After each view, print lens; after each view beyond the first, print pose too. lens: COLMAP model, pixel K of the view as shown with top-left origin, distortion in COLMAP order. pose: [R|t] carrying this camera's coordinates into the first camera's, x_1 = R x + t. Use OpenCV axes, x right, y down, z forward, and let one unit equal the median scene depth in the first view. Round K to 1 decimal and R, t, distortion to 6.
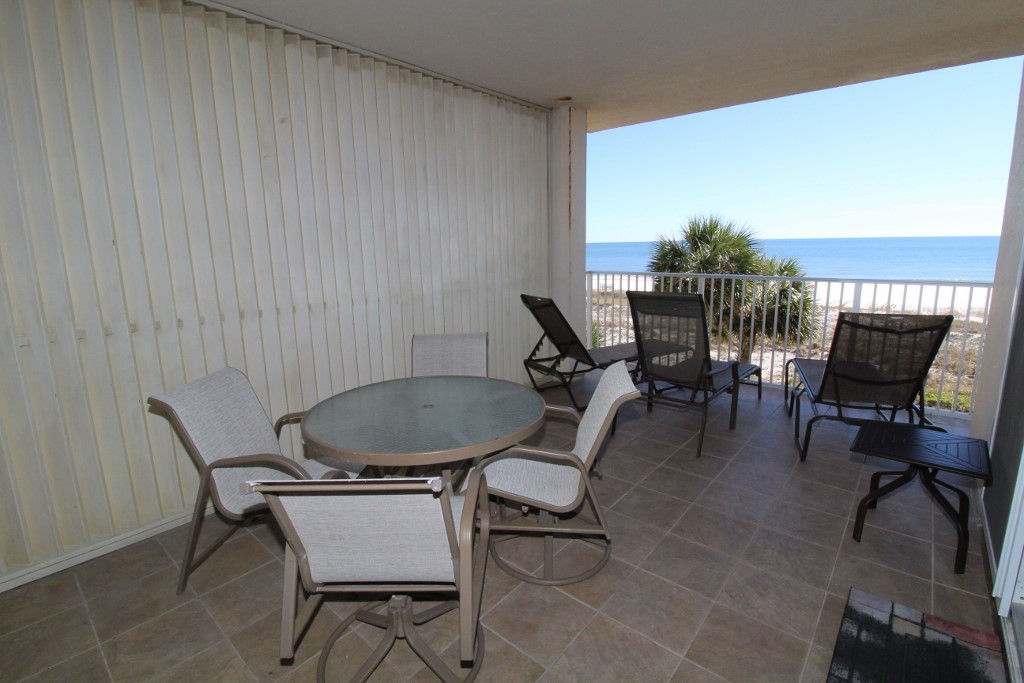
lens RADIAL K [[474.0, 0, 512.0], [0, 474.0, 331.0], [0, 0, 1]] dist [0.001001, -0.012001]
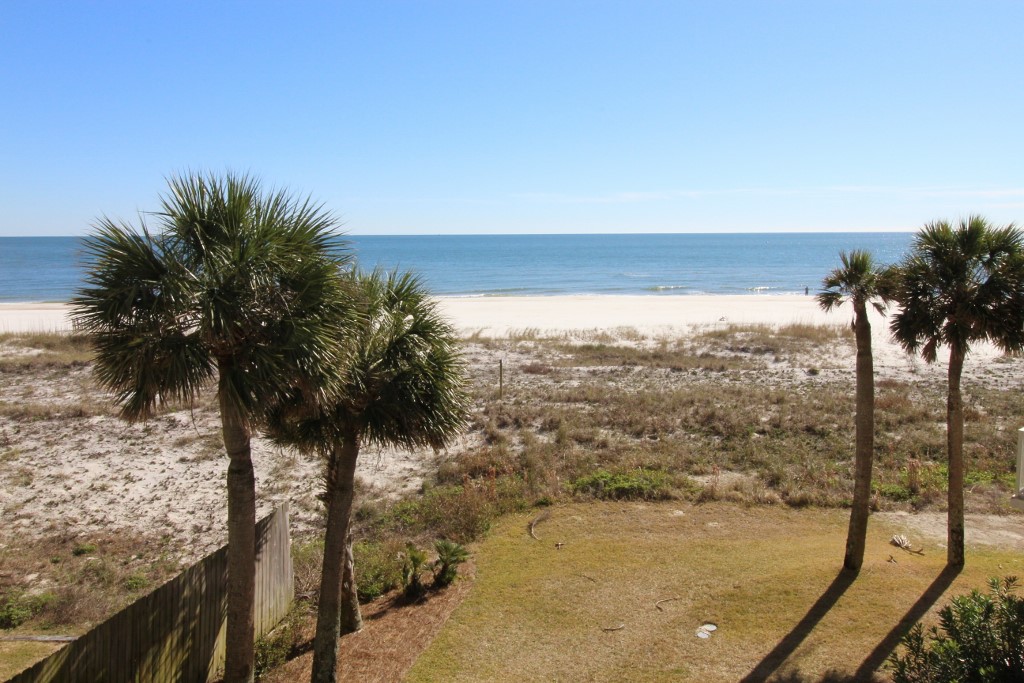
lens RADIAL K [[802.3, 0, 512.6], [0, 802.3, 314.1], [0, 0, 1]] dist [-0.001779, 0.000017]
pose [[0.786812, -0.046110, 0.615468, 0.181200], [0.102399, 0.993137, -0.056502, -0.059952], [-0.608640, 0.107480, 0.786134, 0.317205]]
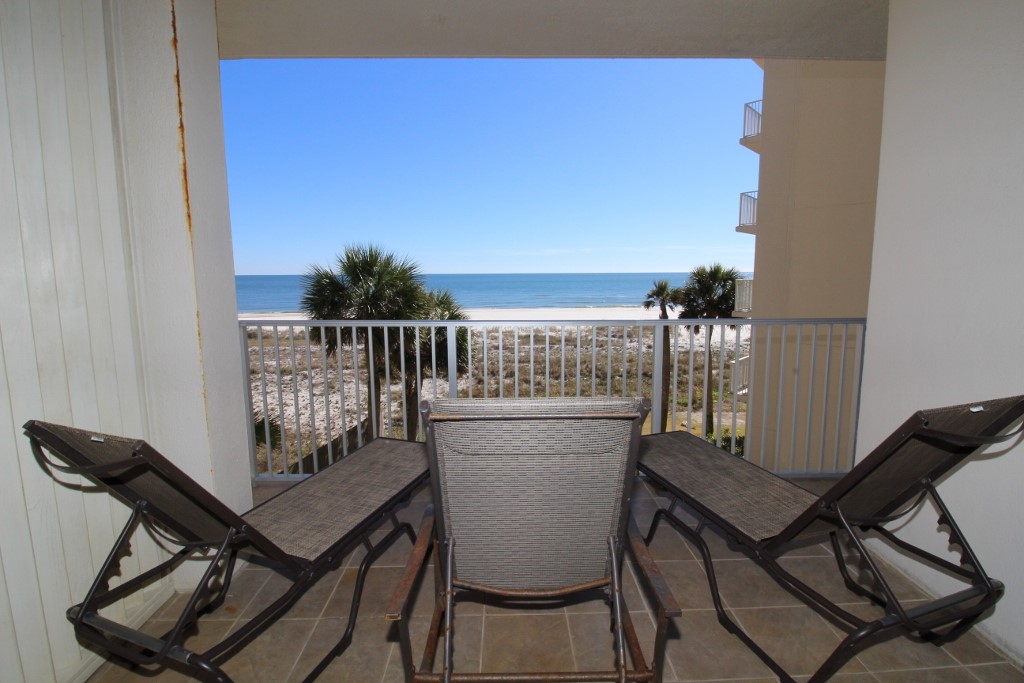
lens RADIAL K [[474.0, 0, 512.0], [0, 474.0, 331.0], [0, 0, 1]] dist [0.001001, -0.012001]
pose [[0.746445, -0.065644, 0.662201, 0.017275], [0.112177, 0.993294, -0.027984, -0.027839], [-0.655924, 0.095173, 0.748803, 0.170548]]
